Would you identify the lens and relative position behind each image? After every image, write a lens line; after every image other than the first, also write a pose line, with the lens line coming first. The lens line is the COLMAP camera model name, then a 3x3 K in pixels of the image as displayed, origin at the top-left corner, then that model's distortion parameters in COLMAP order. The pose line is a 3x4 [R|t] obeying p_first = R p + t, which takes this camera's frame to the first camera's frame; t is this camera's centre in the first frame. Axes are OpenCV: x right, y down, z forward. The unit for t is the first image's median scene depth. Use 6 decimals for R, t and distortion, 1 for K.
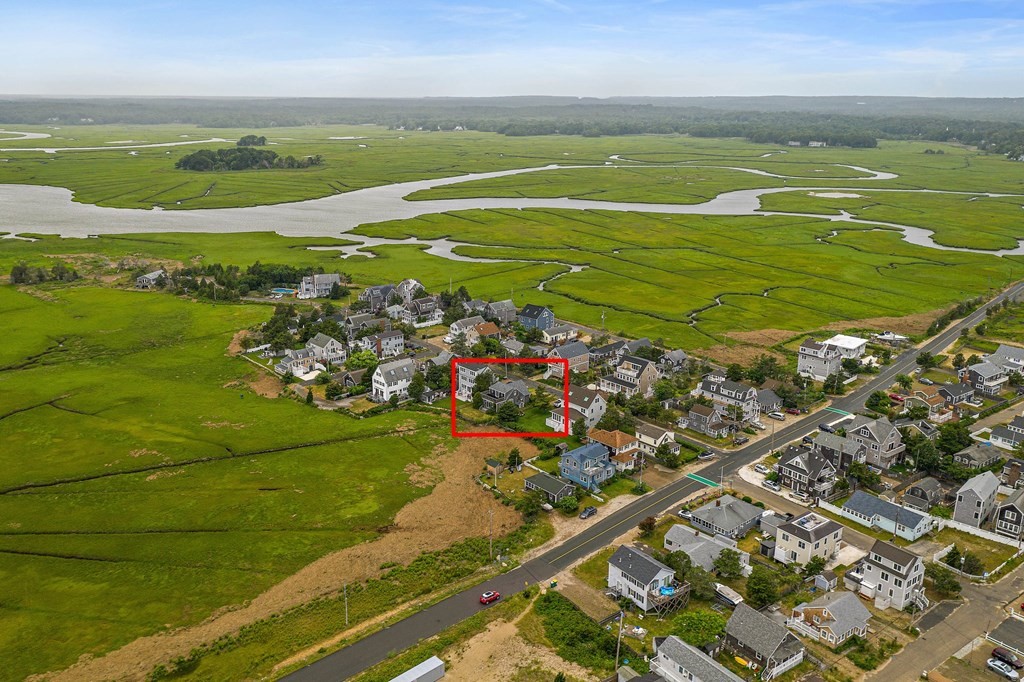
lens RADIAL K [[829.2, 0, 507.2], [0, 829.2, 336.6], [0, 0, 1]] dist [0.001427, 0.002778]
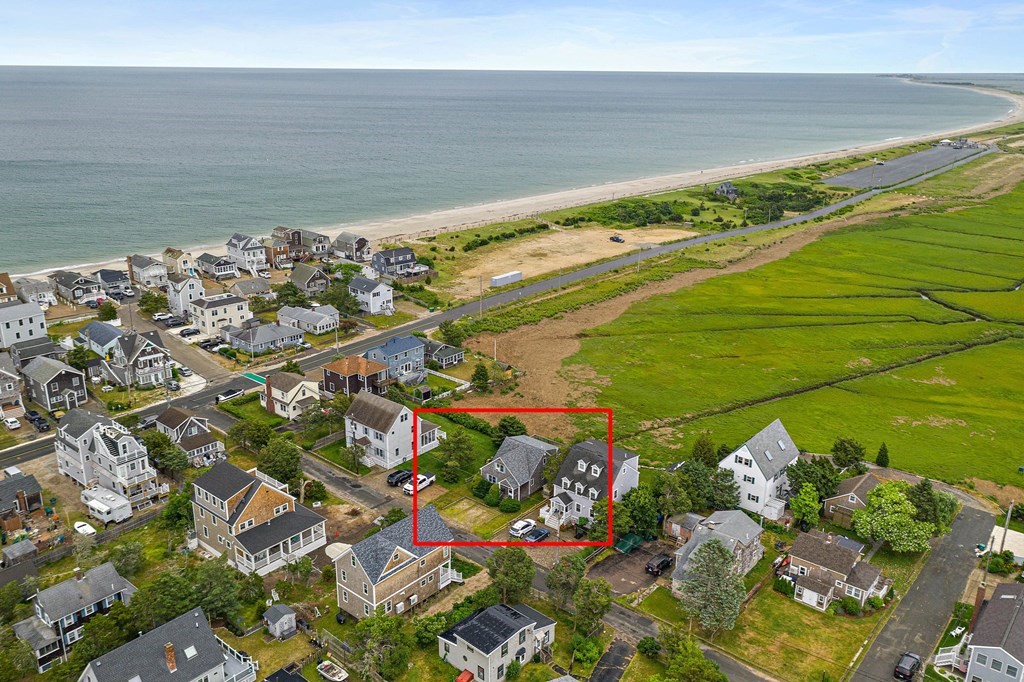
lens RADIAL K [[821.8, 0, 509.4], [0, 821.8, 342.5], [0, 0, 1]] dist [0.003771, 0.000623]
pose [[-0.989408, 0.031382, -0.141729, 0.077437], [-0.055664, 0.819696, 0.570088, -0.280576], [0.134065, 0.571939, -0.809267, 1.349876]]
